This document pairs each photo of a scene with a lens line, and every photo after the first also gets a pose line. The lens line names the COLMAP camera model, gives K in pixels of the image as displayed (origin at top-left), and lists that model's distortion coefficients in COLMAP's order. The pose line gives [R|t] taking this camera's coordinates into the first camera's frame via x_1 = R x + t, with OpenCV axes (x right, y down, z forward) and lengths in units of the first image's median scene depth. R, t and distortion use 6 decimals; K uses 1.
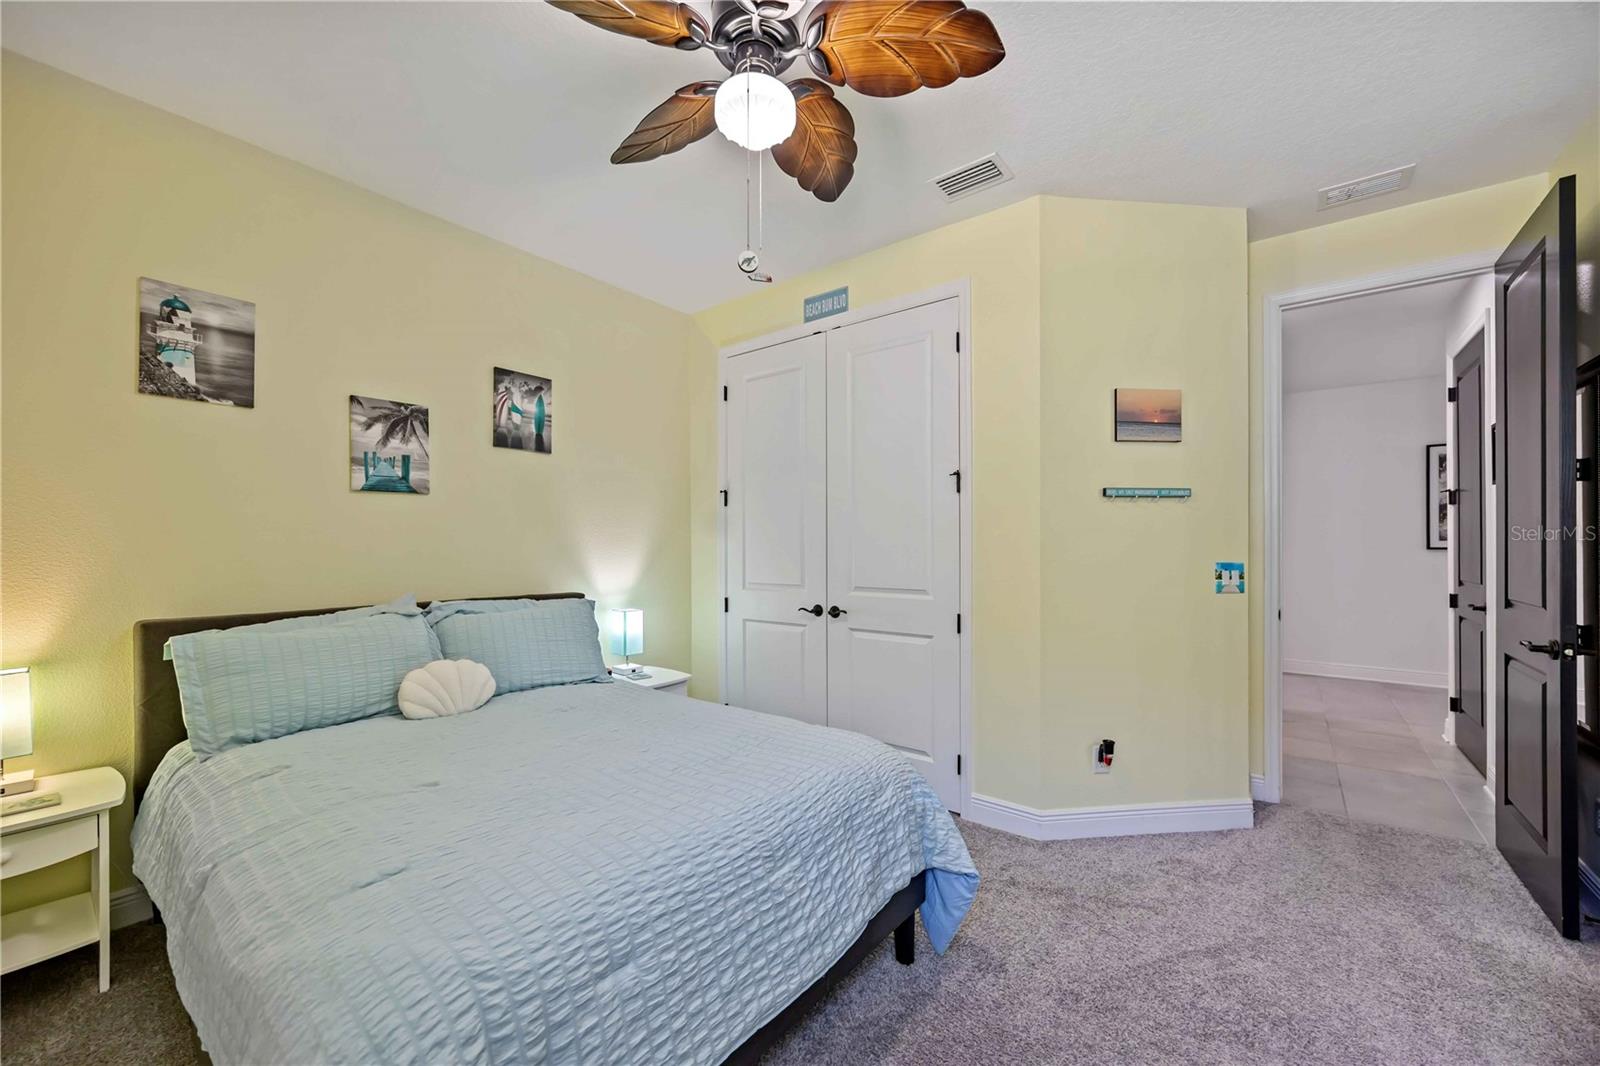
lens RADIAL K [[609.7, 0, 803.1], [0, 609.7, 541.4], [0, 0, 1]] dist [-0.000894, -0.000098]
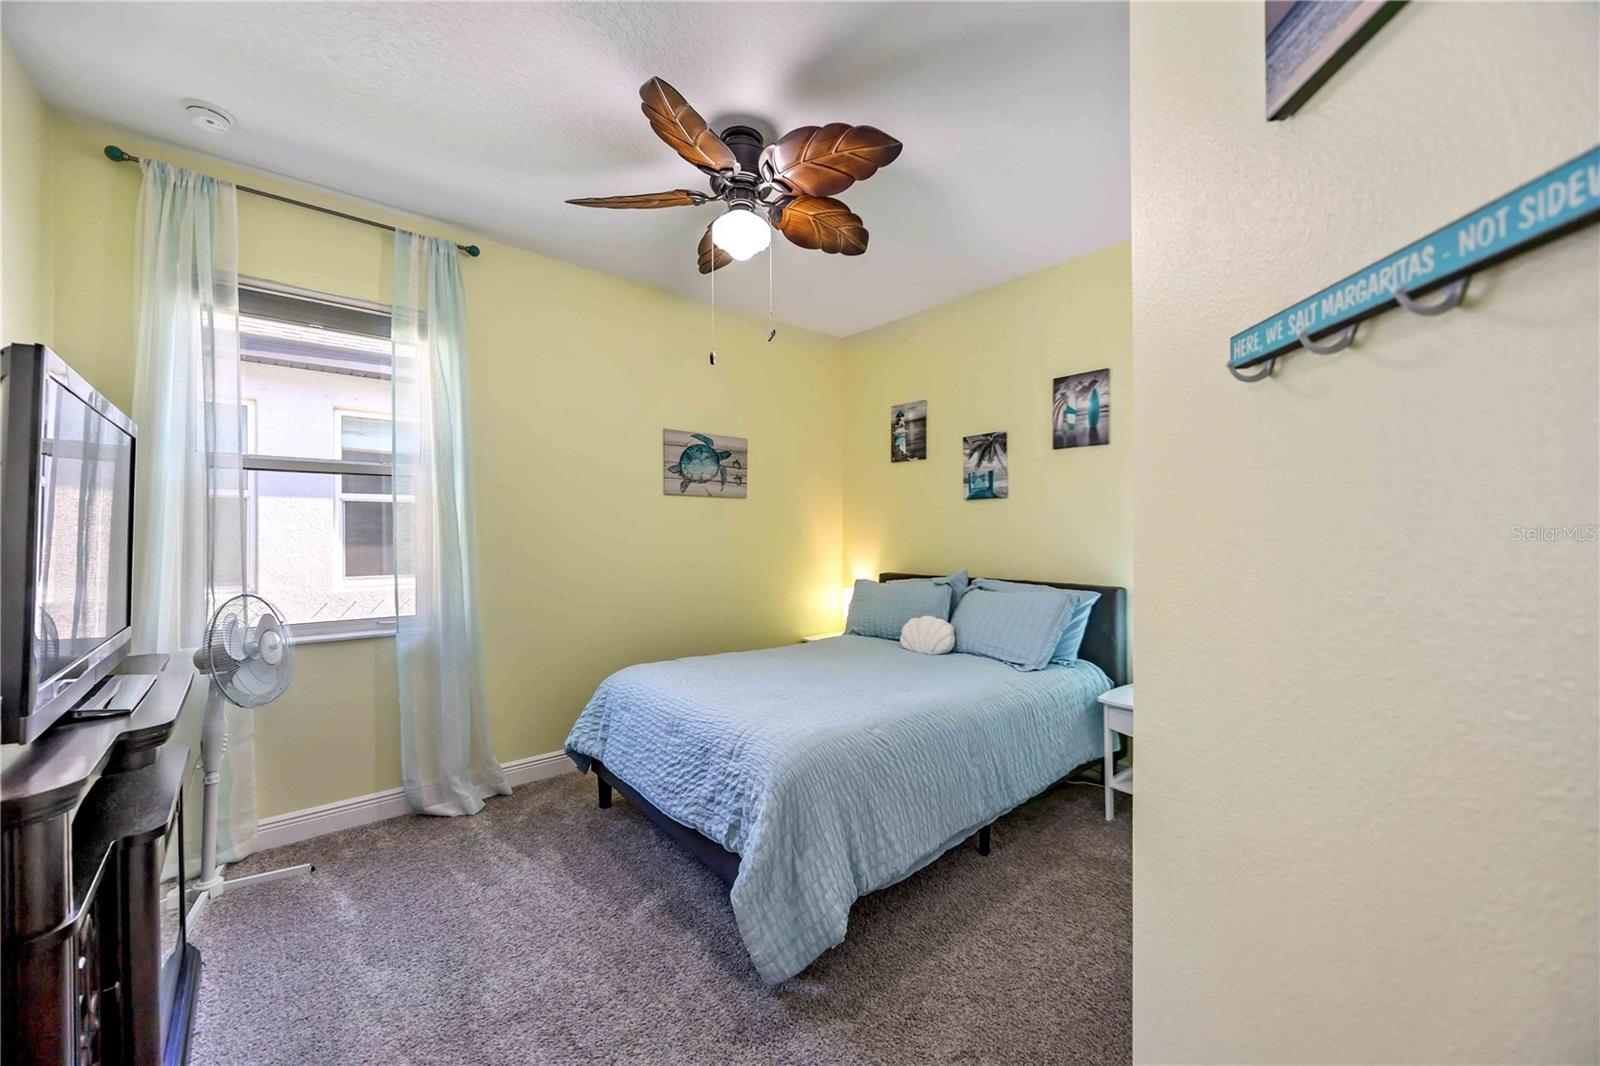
lens RADIAL K [[609.7, 0, 802.6], [0, 609.7, 531.4], [0, 0, 1]] dist [-0.000894, -0.000098]
pose [[-0.205195, -0.009781, -0.978672, 0.768314], [-0.001757, 0.999952, -0.009626, 0.007920], [0.978719, -0.000255, -0.205203, 0.865843]]
